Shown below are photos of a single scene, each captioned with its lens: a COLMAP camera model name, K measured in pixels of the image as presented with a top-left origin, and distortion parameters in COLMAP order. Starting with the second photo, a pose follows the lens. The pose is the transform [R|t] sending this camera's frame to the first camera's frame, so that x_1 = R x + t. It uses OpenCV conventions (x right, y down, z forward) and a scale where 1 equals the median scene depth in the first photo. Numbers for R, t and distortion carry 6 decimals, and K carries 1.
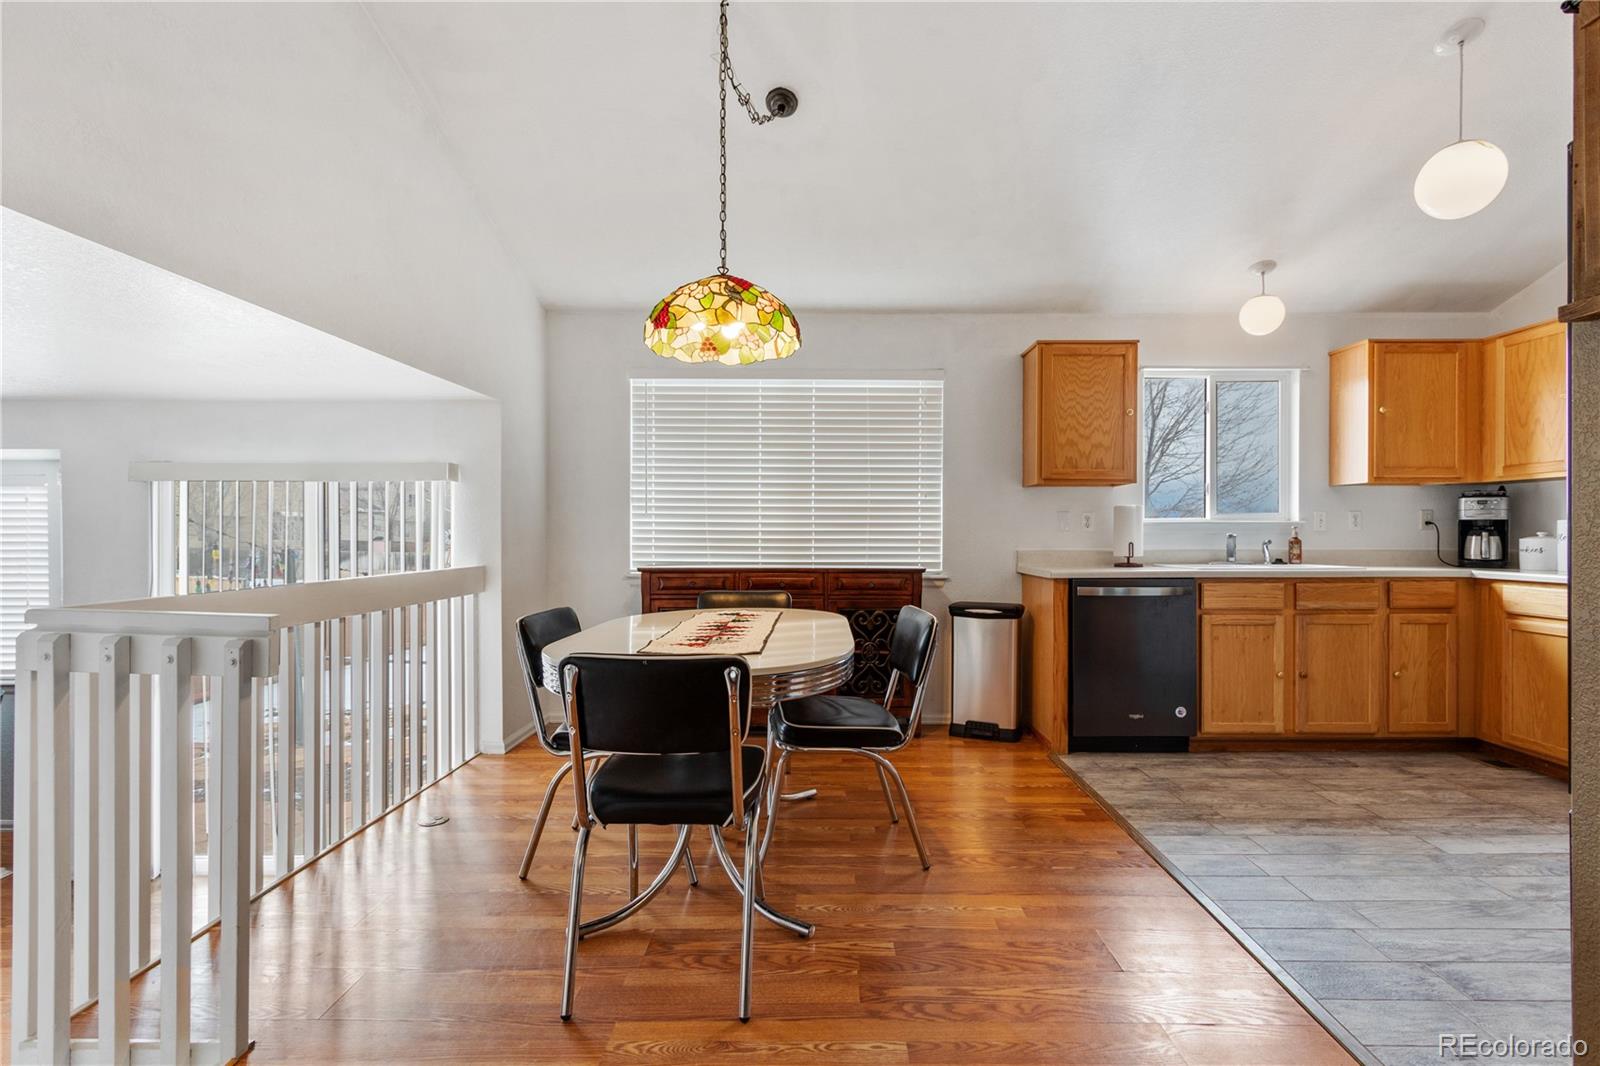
lens RADIAL K [[733.4, 0, 805.2], [0, 733.4, 531.7], [0, 0, 1]] dist [0.012600, -0.000110]
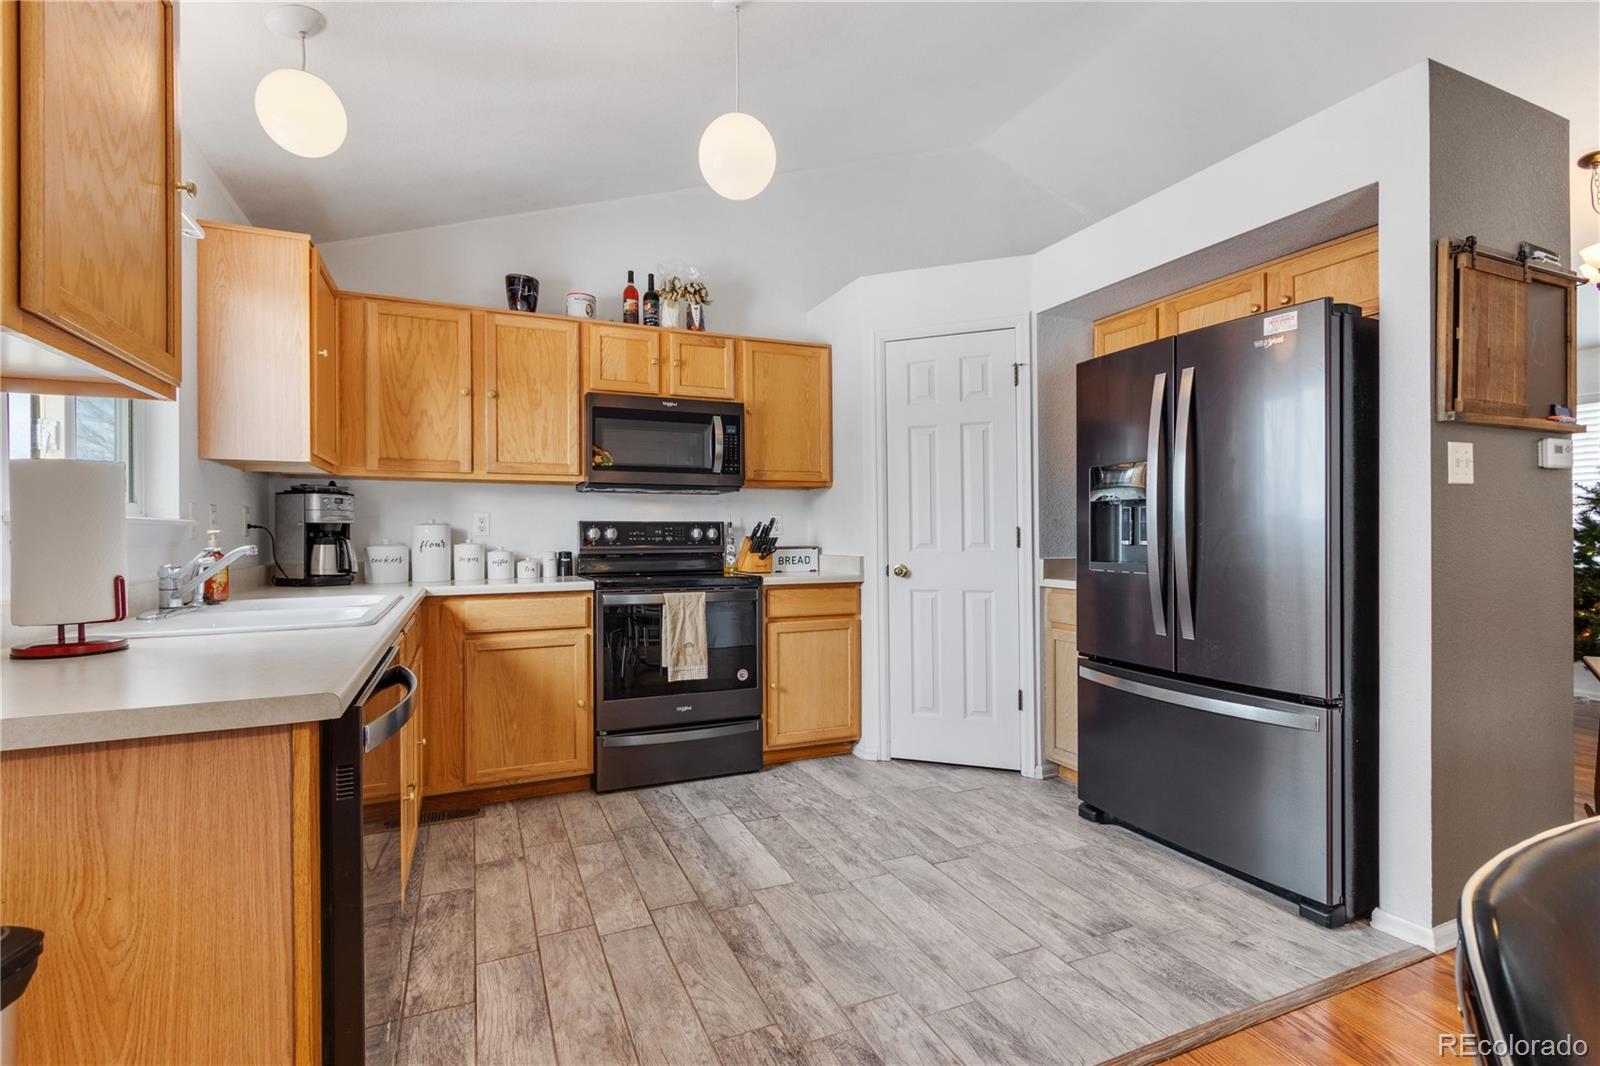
lens RADIAL K [[733.4, 0, 790.6], [0, 733.4, 528.6], [0, 0, 1]] dist [0.012600, -0.000110]
pose [[-0.413482, -0.000254, 0.910512, 0.015213], [0.001634, 0.999998, 0.001021, -0.012617], [-0.910511, 0.001910, -0.413481, 1.055888]]
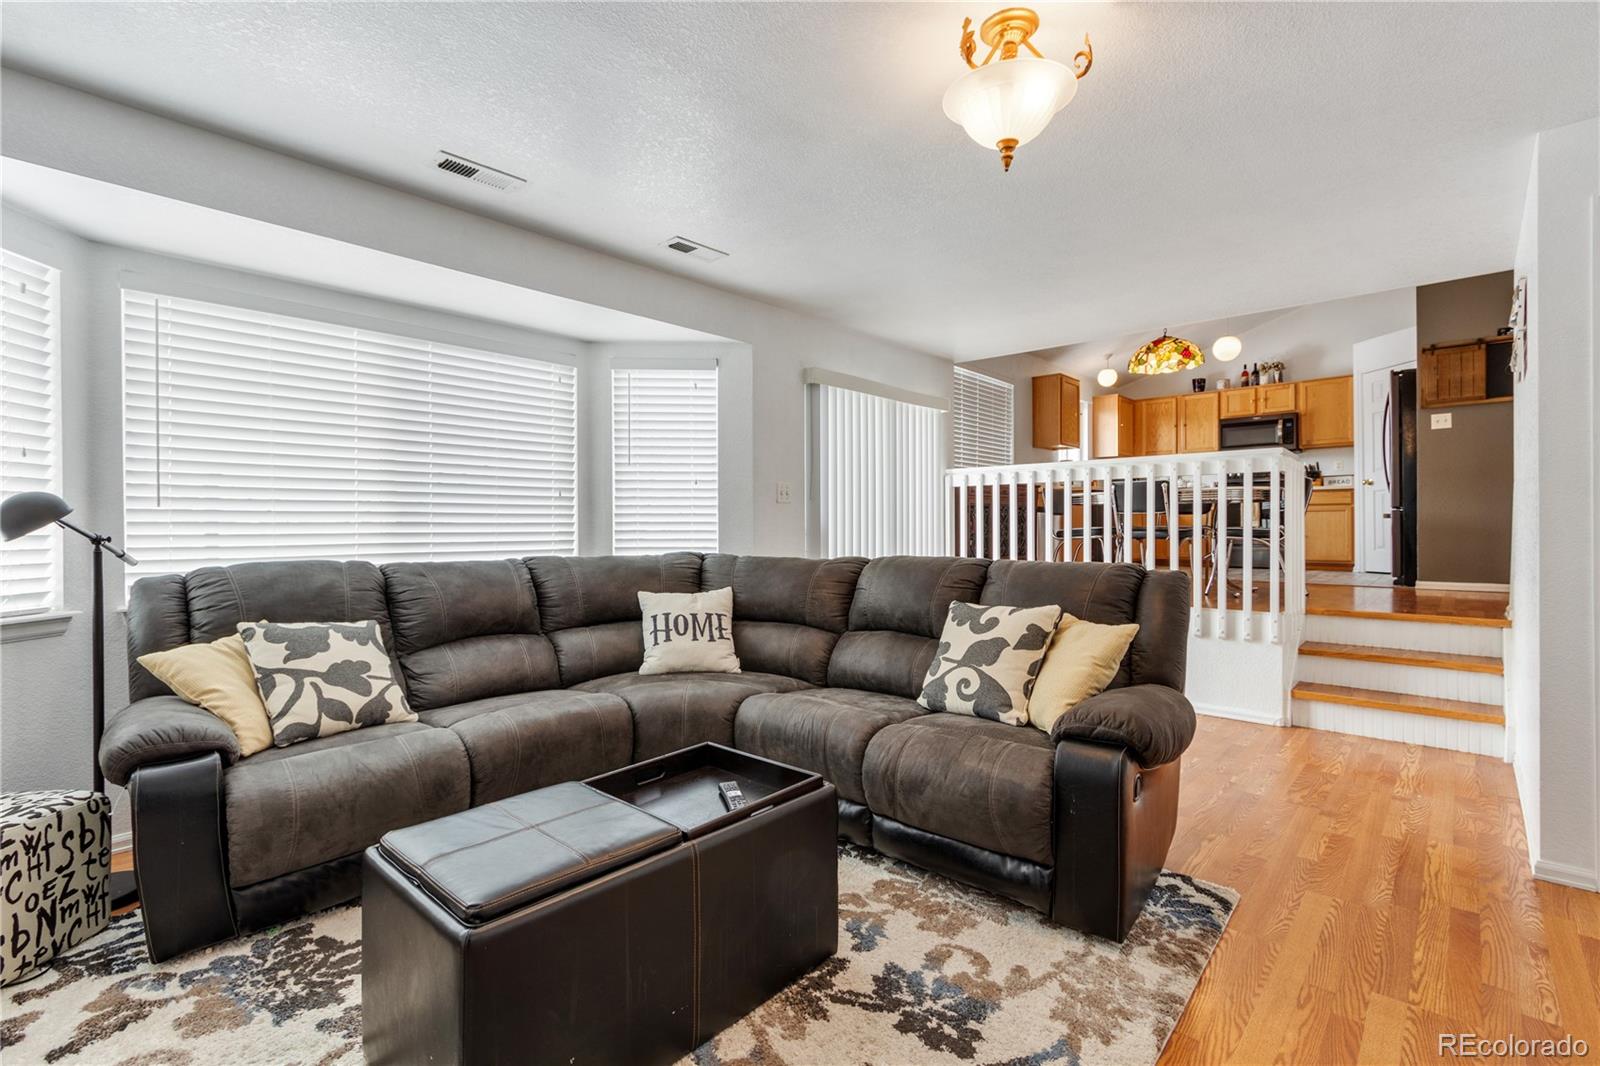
lens RADIAL K [[733.4, 0, 796.9], [0, 733.4, 529.5], [0, 0, 1]] dist [0.012600, -0.000110]
pose [[0.661386, -0.008546, 0.749997, -1.966013], [0.008800, 0.999955, 0.003634, 0.175218], [-0.749994, 0.004197, 0.661432, 0.270798]]
